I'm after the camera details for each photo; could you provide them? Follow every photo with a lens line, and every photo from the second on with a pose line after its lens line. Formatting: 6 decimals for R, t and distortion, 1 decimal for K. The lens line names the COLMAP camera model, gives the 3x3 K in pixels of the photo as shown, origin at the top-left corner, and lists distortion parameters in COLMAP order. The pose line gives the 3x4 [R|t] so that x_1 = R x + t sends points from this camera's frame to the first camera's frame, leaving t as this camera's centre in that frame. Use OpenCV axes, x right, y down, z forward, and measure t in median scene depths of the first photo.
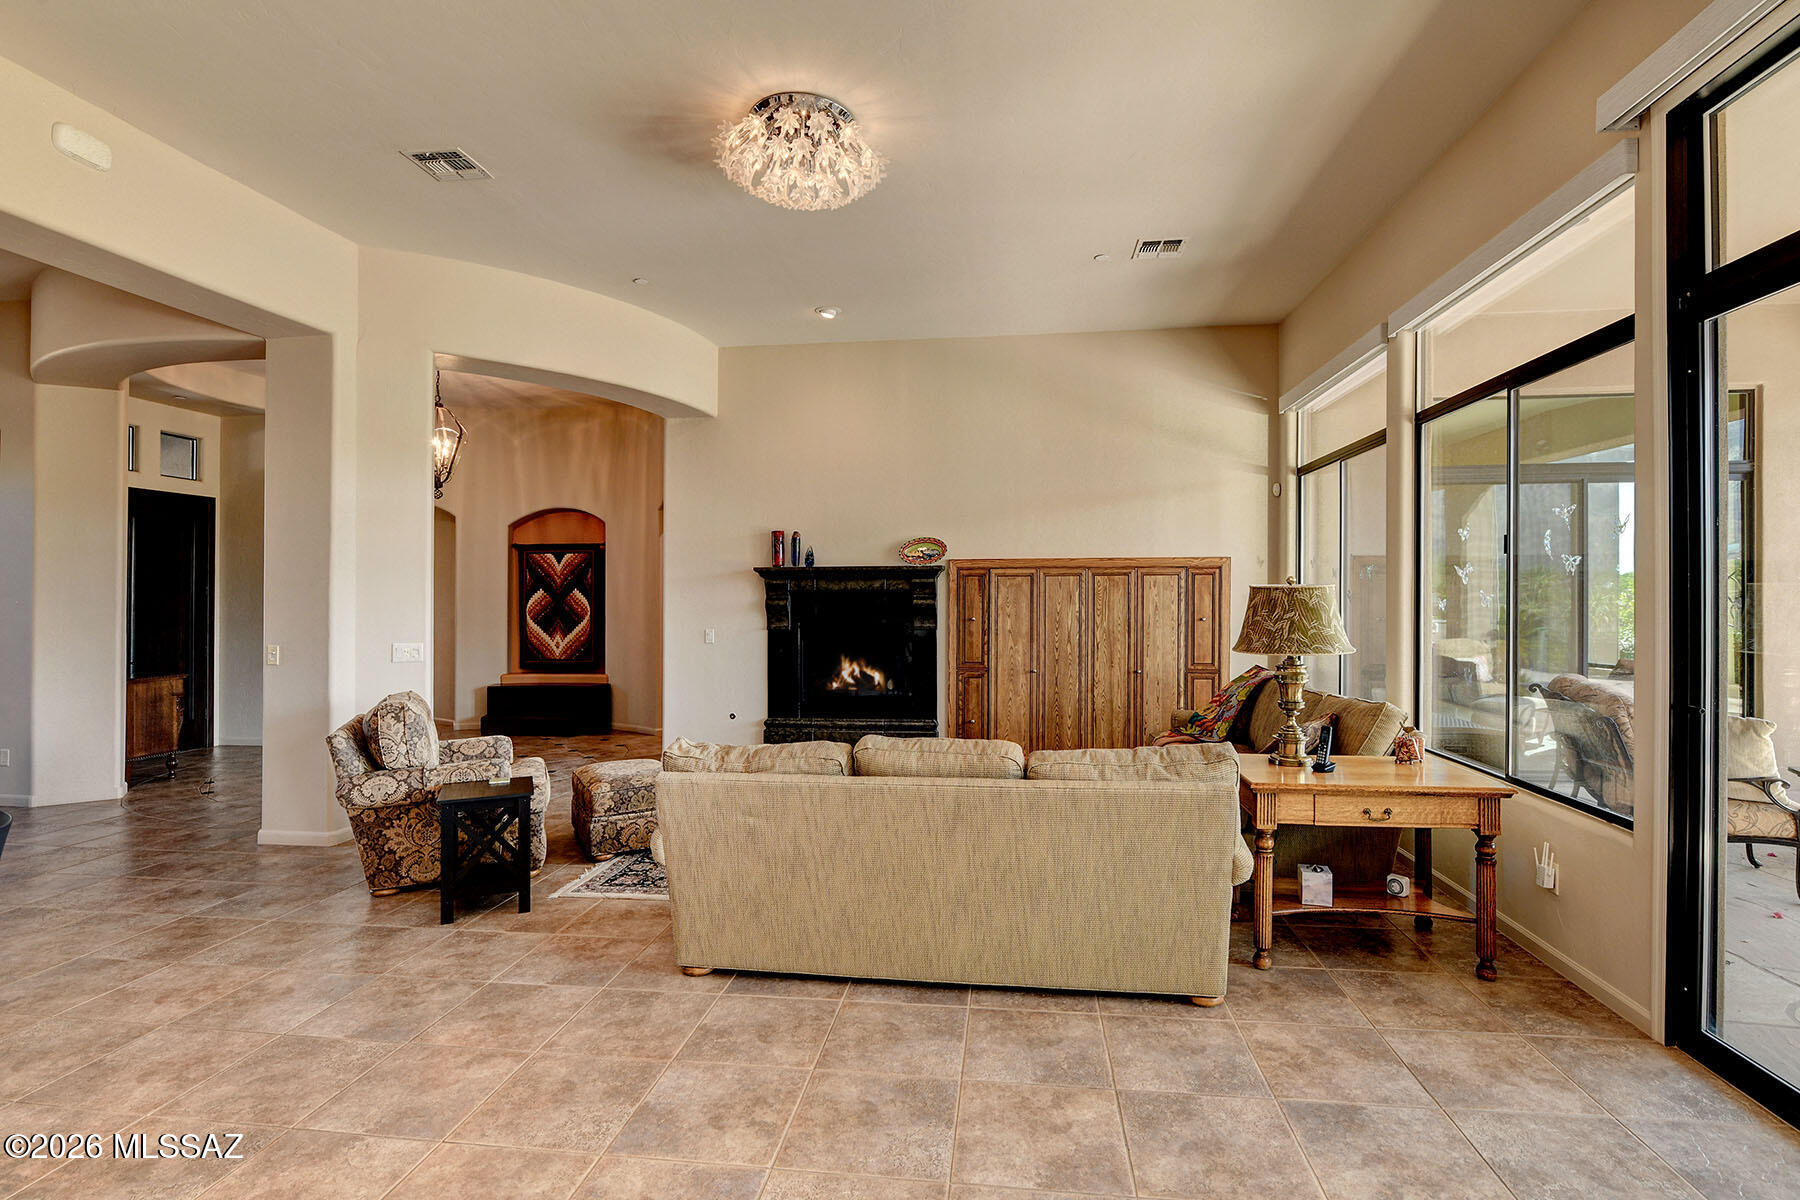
lens RADIAL K [[843.3, 0, 900.0], [0, 843.3, 600.0], [0, 0, 1]] dist [-0.002981, -0.000267]
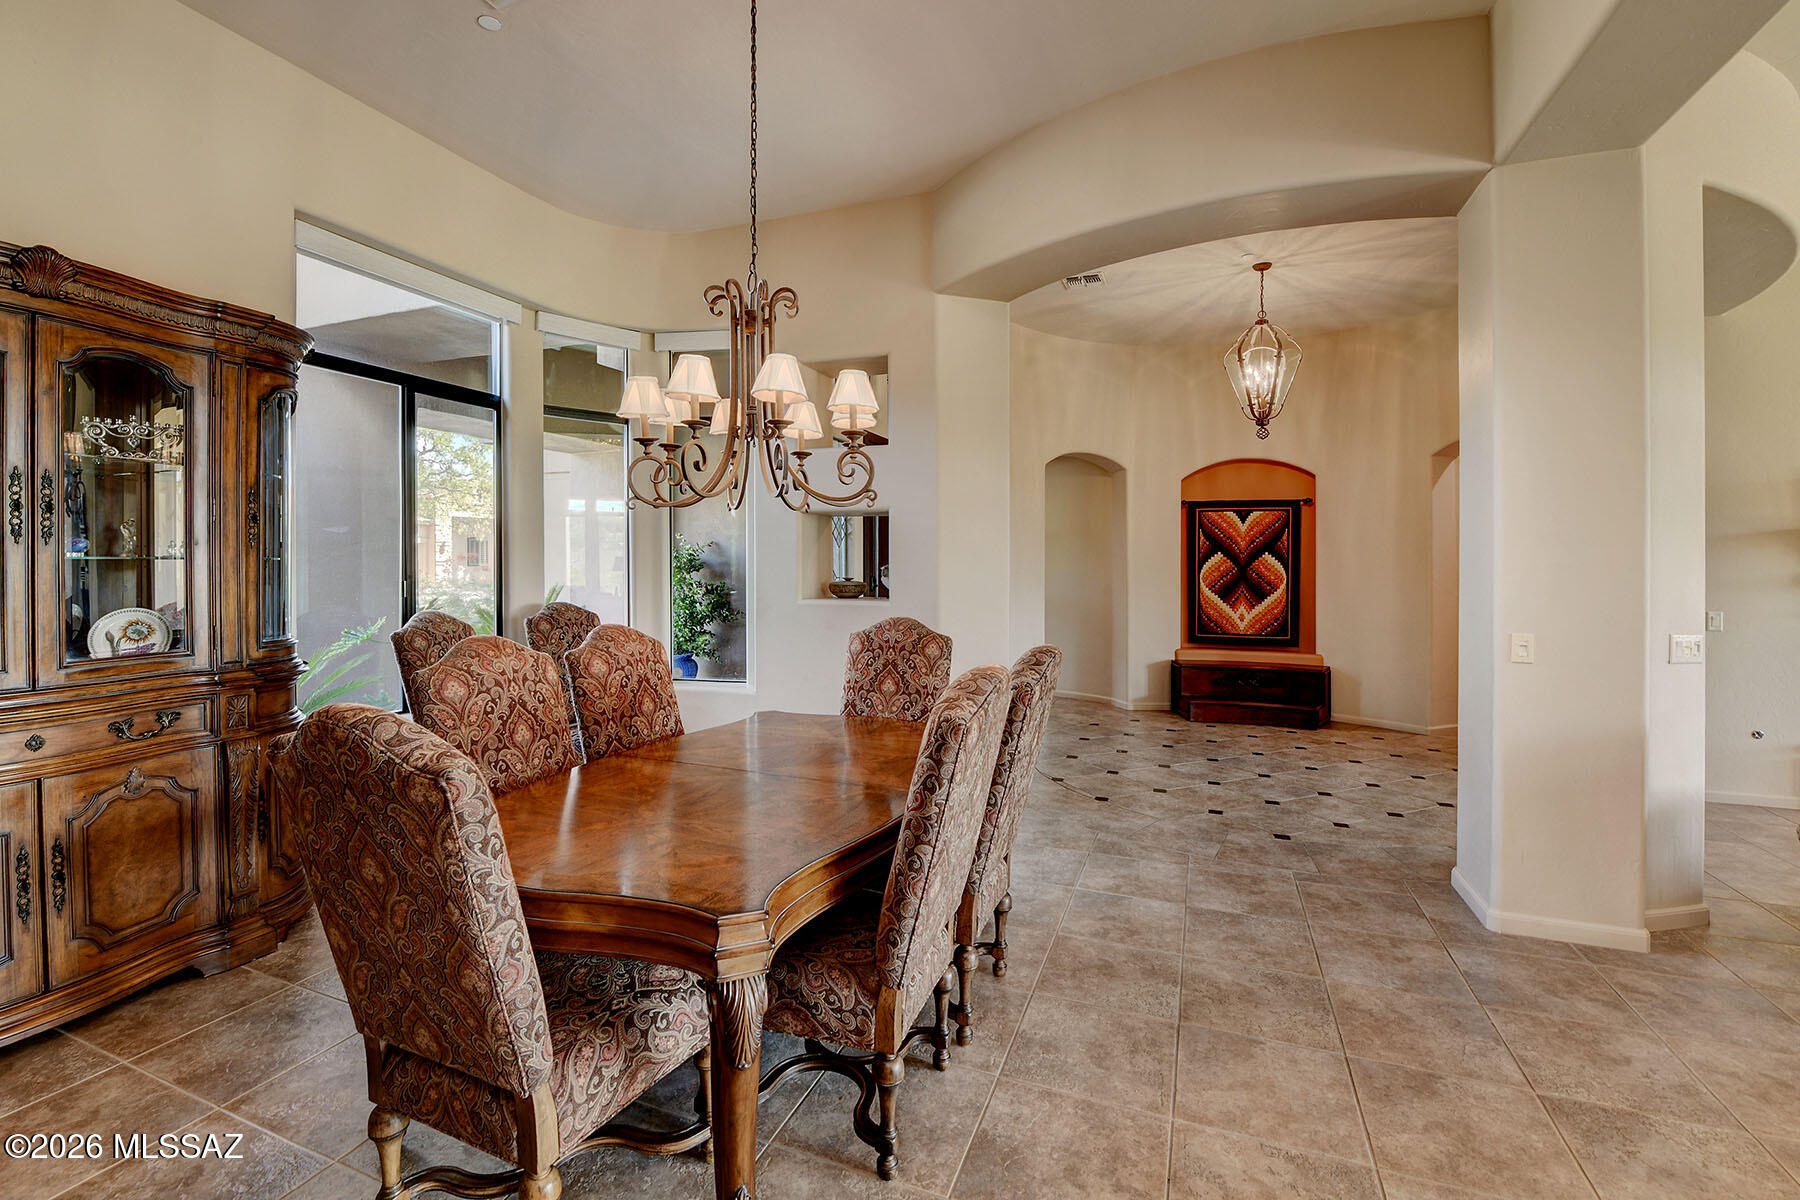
lens RADIAL K [[753.8, 0, 903.6], [0, 753.8, 577.6], [0, 0, 1]] dist [-0.019435, -0.000328]
pose [[0.973032, 0.019674, -0.229828, -0.762813], [-0.015960, 0.999710, 0.018009, 0.005599], [0.230116, -0.013856, 0.973065, 0.233703]]
